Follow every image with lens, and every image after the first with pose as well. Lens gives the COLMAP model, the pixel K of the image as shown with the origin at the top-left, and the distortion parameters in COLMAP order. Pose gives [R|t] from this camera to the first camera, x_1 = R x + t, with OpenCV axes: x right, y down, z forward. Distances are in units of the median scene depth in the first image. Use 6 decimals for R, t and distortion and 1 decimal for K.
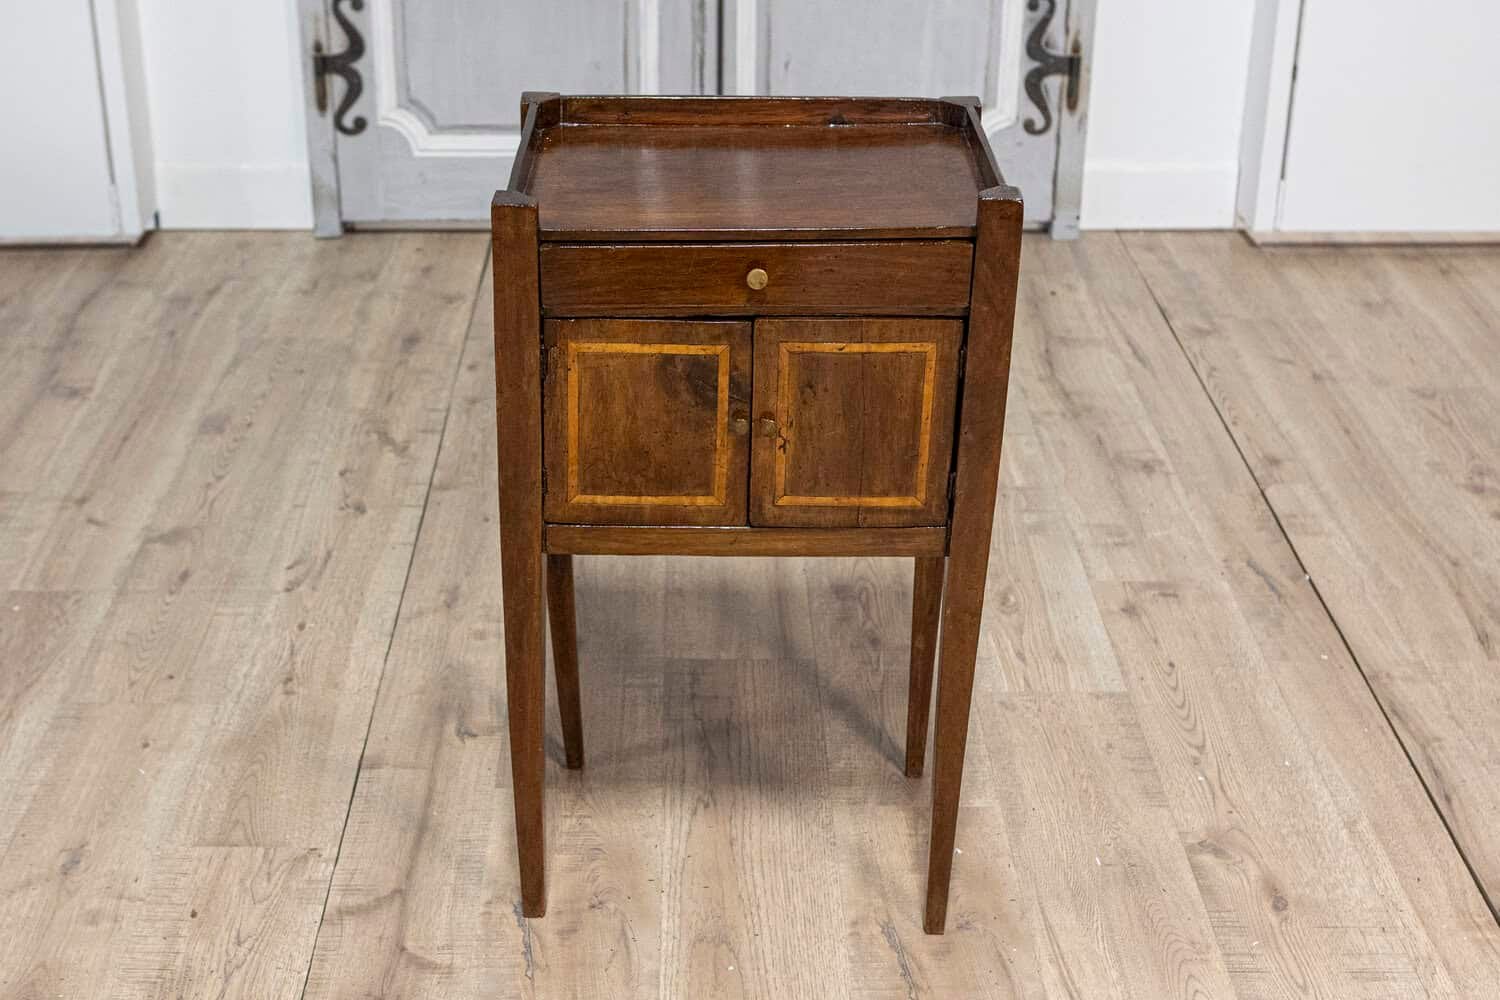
lens RADIAL K [[2180.2, 0, 700.6], [0, 2180.2, 497.5], [0, 0, 1]] dist [-0.034159, 0.001182]
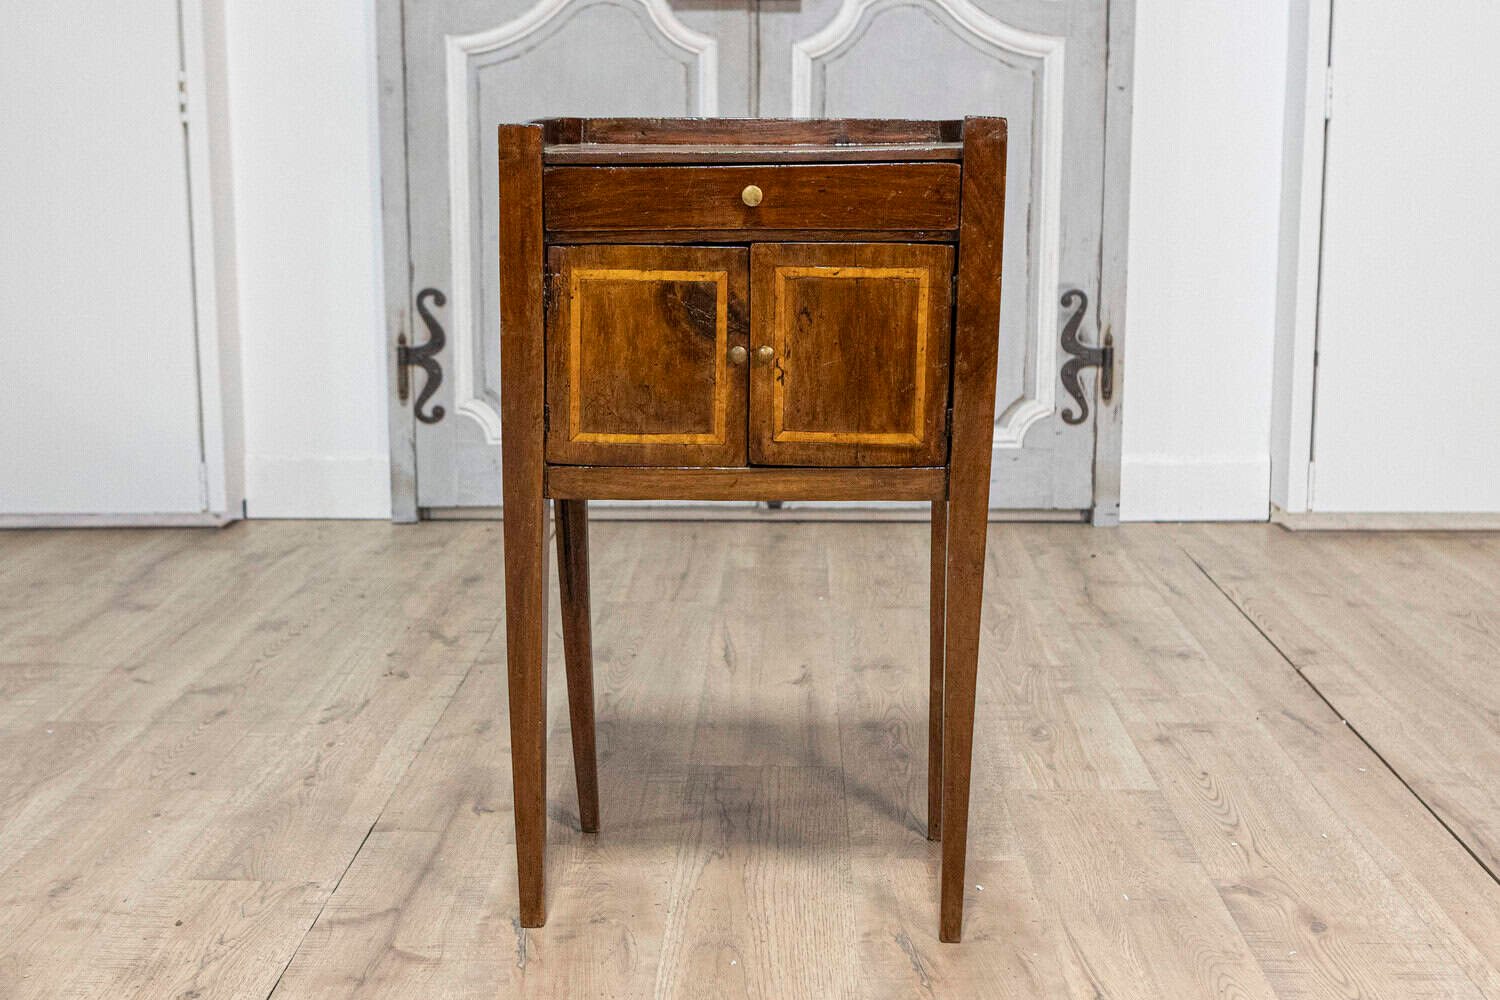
lens RADIAL K [[2050.5, 0, 750.0], [0, 2050.5, 500.0], [0, 0, 1]] dist [0.007942, -0.024368]
pose [[0.999630, 0.001570, -0.027145, 0.036605], [-0.008825, 0.963016, -0.269301, 0.213784], [0.025718, 0.269441, 0.962674, 0.070376]]
